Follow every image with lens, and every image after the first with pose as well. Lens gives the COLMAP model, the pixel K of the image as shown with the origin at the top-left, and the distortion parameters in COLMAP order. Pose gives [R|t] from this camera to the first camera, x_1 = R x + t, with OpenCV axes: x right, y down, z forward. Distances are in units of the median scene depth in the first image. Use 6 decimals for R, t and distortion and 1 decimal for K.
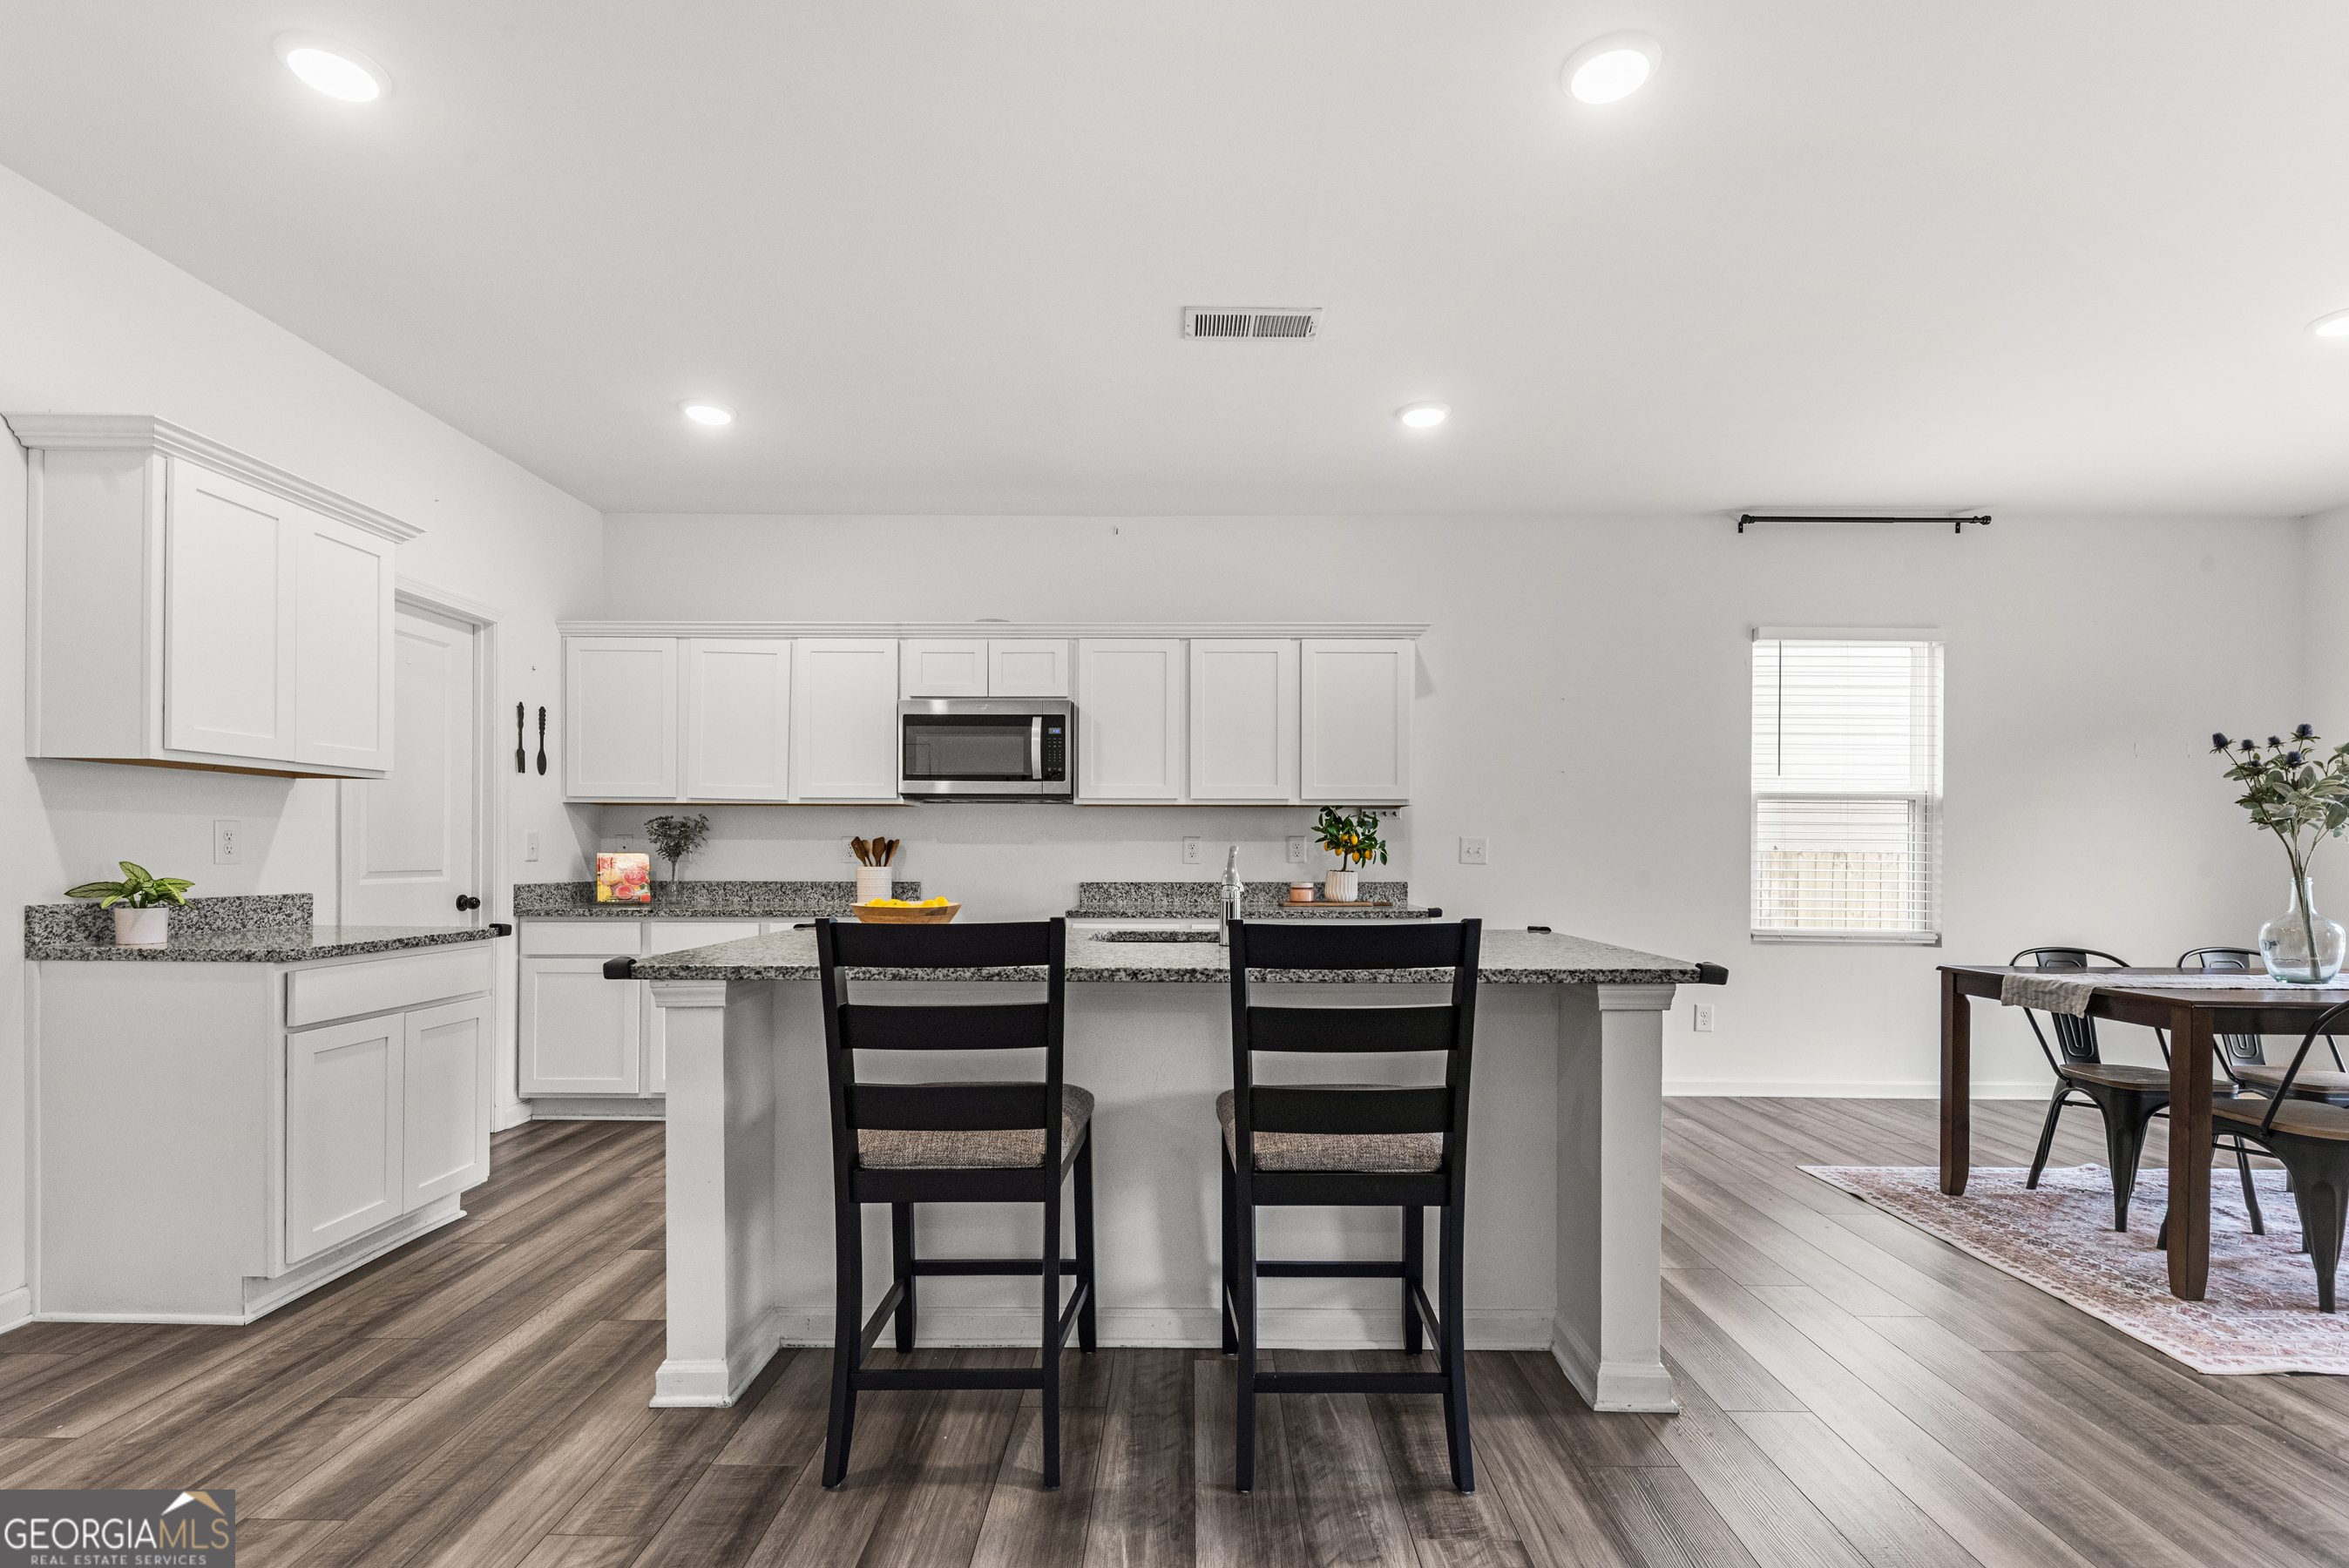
lens RADIAL K [[1045.5, 0, 1192.1], [0, 1045.5, 857.0], [0, 0, 1]] dist [0.025562, -0.012134]
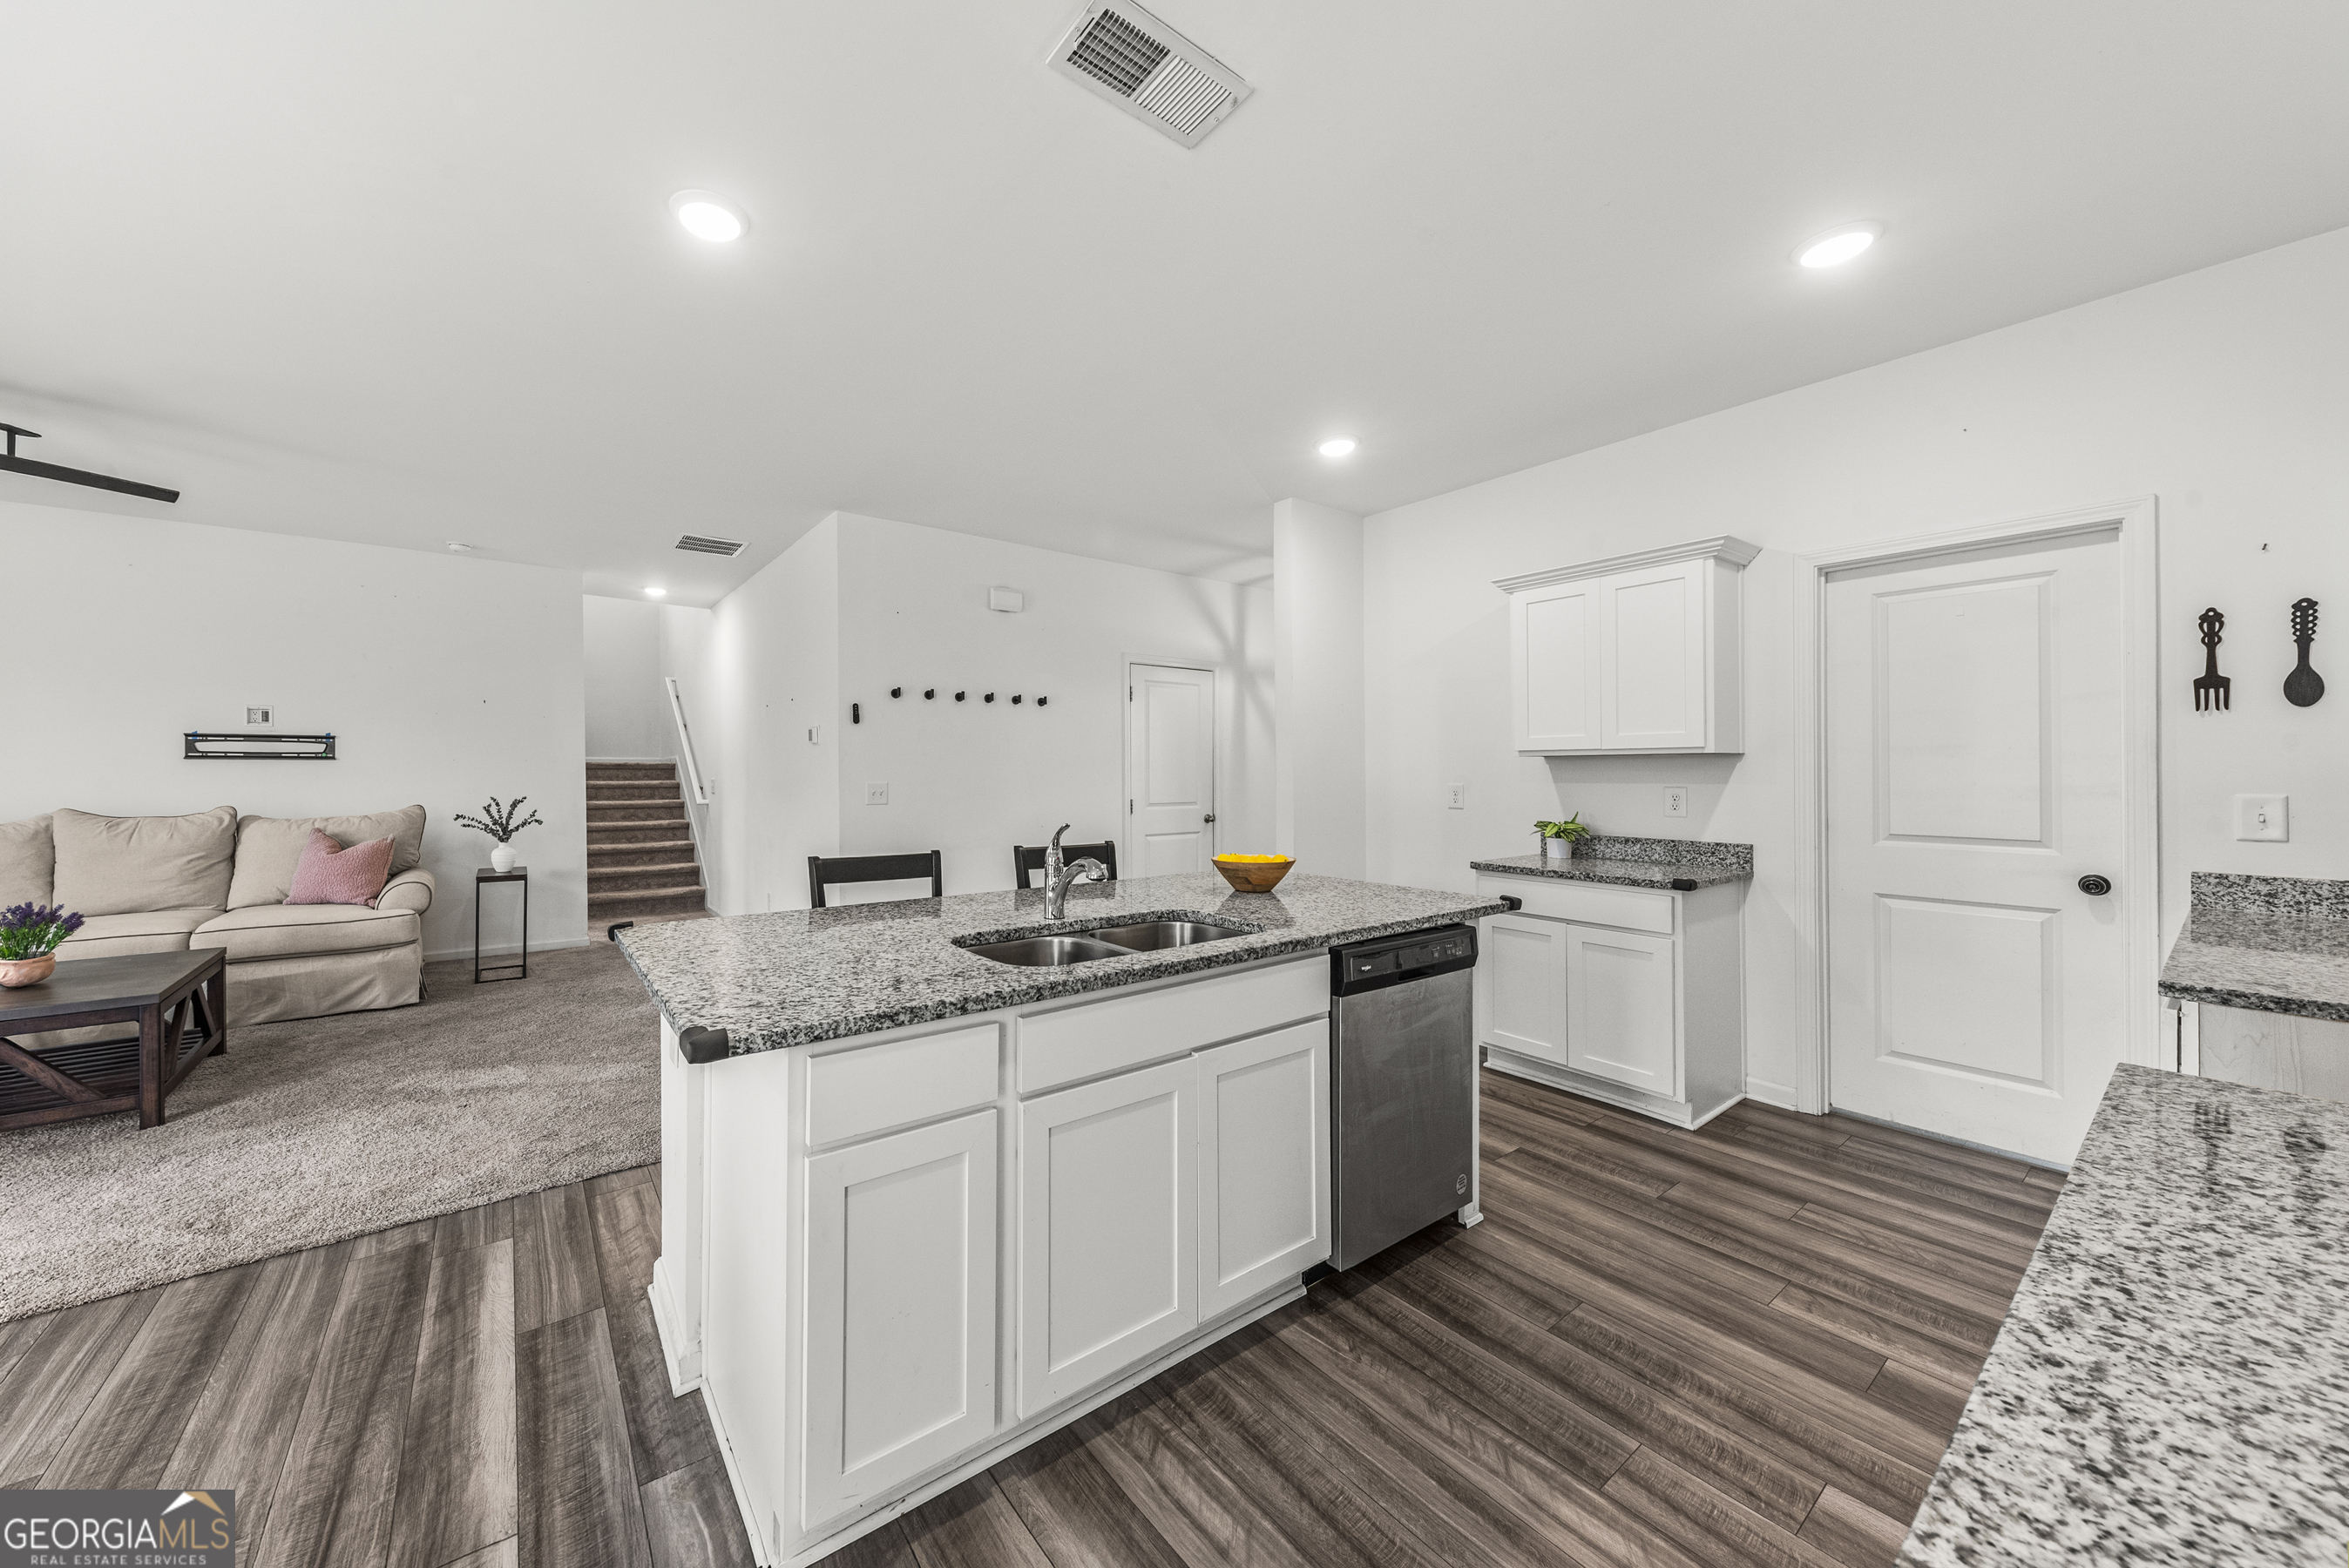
lens RADIAL K [[825.0, 0, 1076.6], [0, 825.0, 768.4], [0, 0, 1]] dist [-0.000313, -0.000054]
pose [[-0.823789, -0.002465, -0.566891, 0.380261], [-0.001428, 0.999996, -0.002274, -0.050415], [0.566895, -0.001064, -0.823790, 1.326311]]
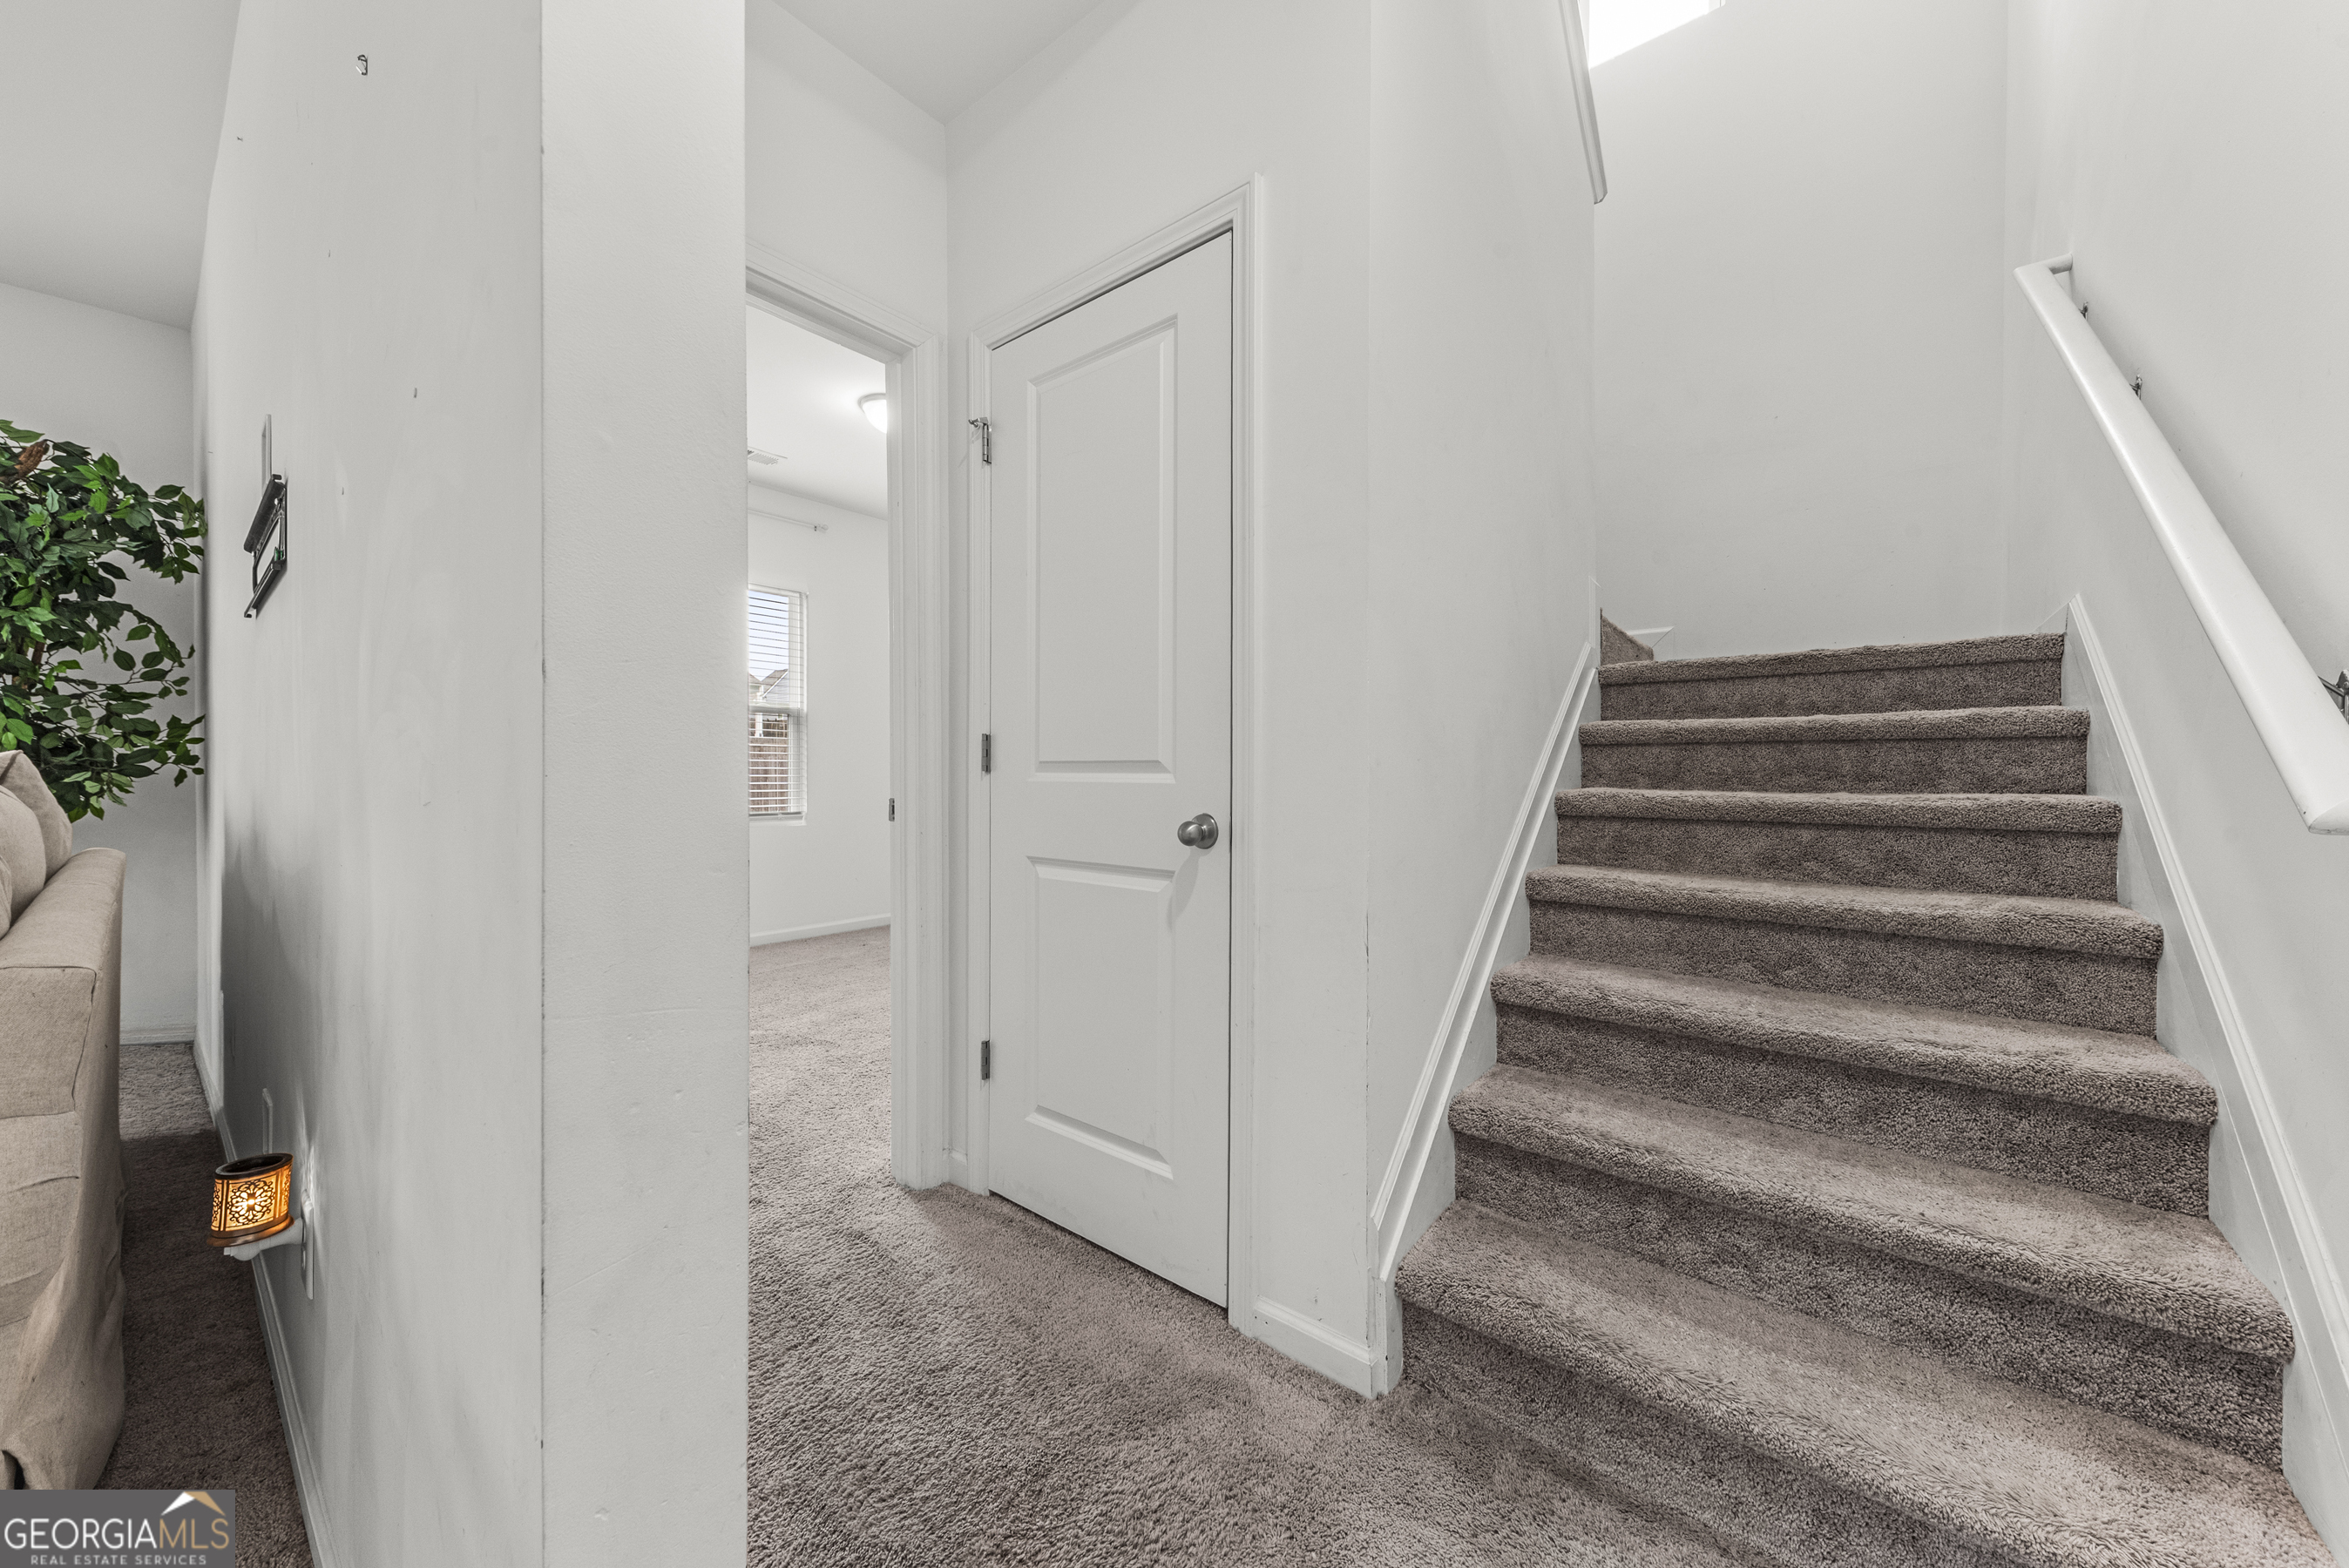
lens RADIAL K [[822.0, 0, 1223.0], [0, 822.0, 783.4], [0, 0, 1]] dist [0.001213, 0.000081]
pose [[-0.791572, -0.003069, 0.611068, 0.062197], [0.000498, 0.999984, 0.005667, 0.030704], [-0.611076, 0.004790, -0.791558, -0.706432]]
